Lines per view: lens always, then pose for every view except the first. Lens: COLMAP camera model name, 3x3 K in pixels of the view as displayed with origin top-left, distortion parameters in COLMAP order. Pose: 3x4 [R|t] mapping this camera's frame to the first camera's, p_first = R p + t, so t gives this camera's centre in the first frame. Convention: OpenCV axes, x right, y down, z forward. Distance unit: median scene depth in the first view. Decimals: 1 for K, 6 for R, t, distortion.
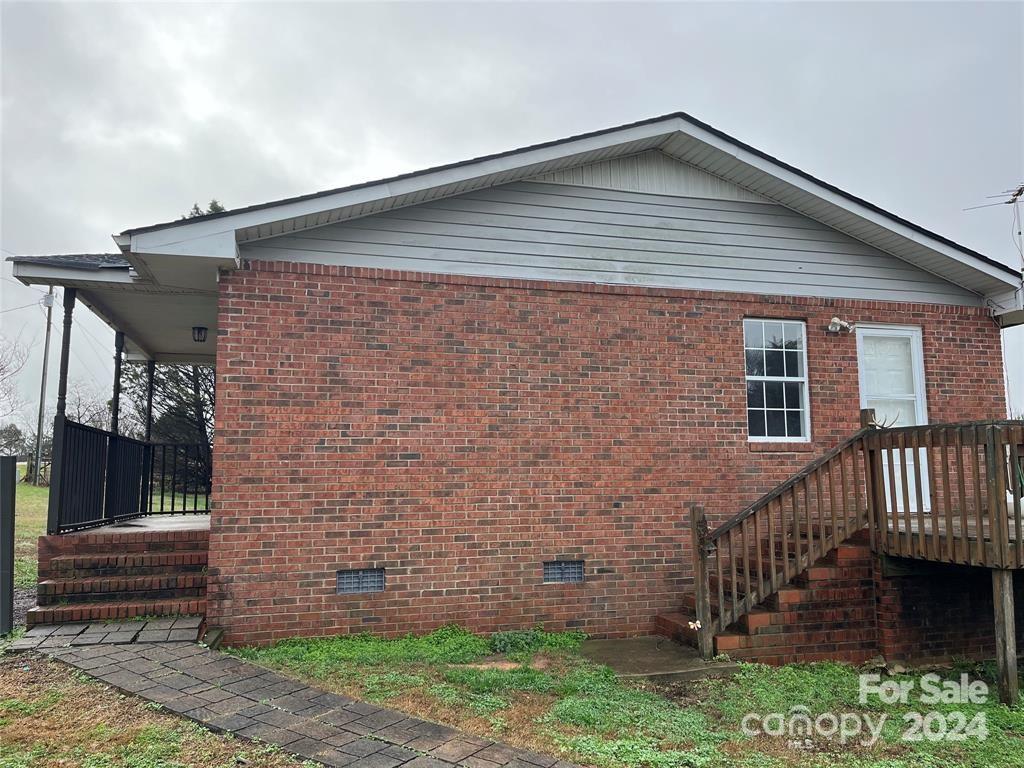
lens RADIAL K [[781.6, 0, 511.8], [0, 781.6, 386.0], [0, 0, 1]] dist [0.043832, -0.061685]
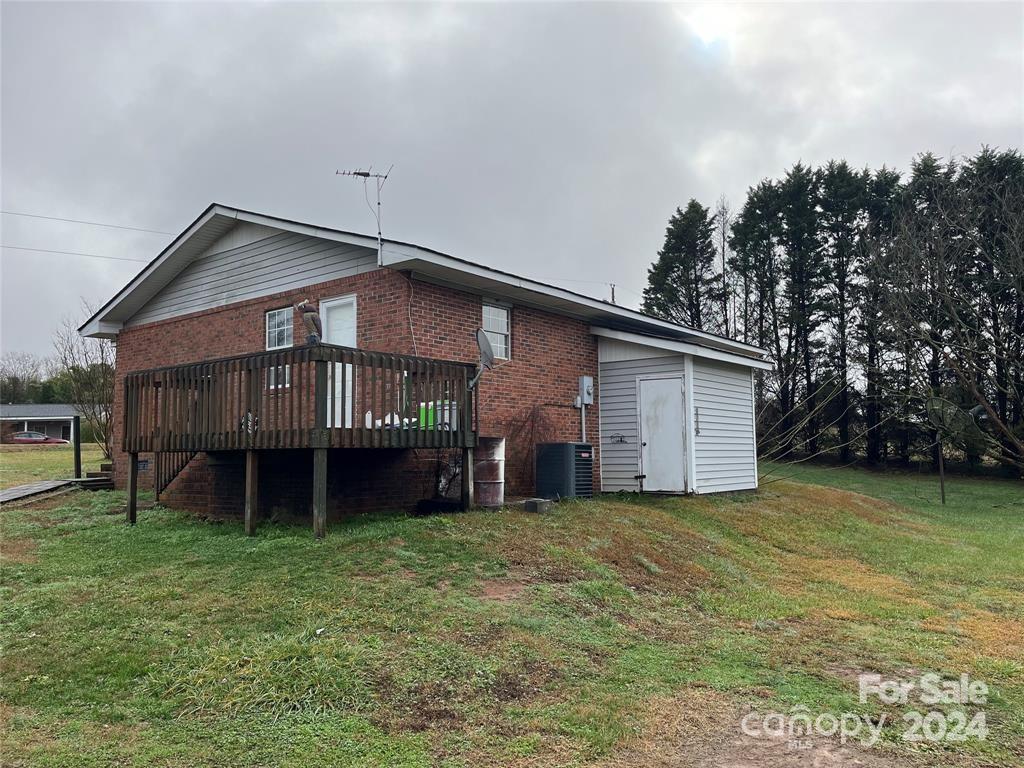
lens RADIAL K [[781.6, 0, 511.4], [0, 781.6, 384.0], [0, 0, 1]] dist [0.043832, -0.061685]
pose [[0.577032, -0.072594, -0.813489, 1.796614], [0.107041, 0.994172, -0.012790, 0.127524], [0.809677, -0.079696, 0.581440, 0.445958]]
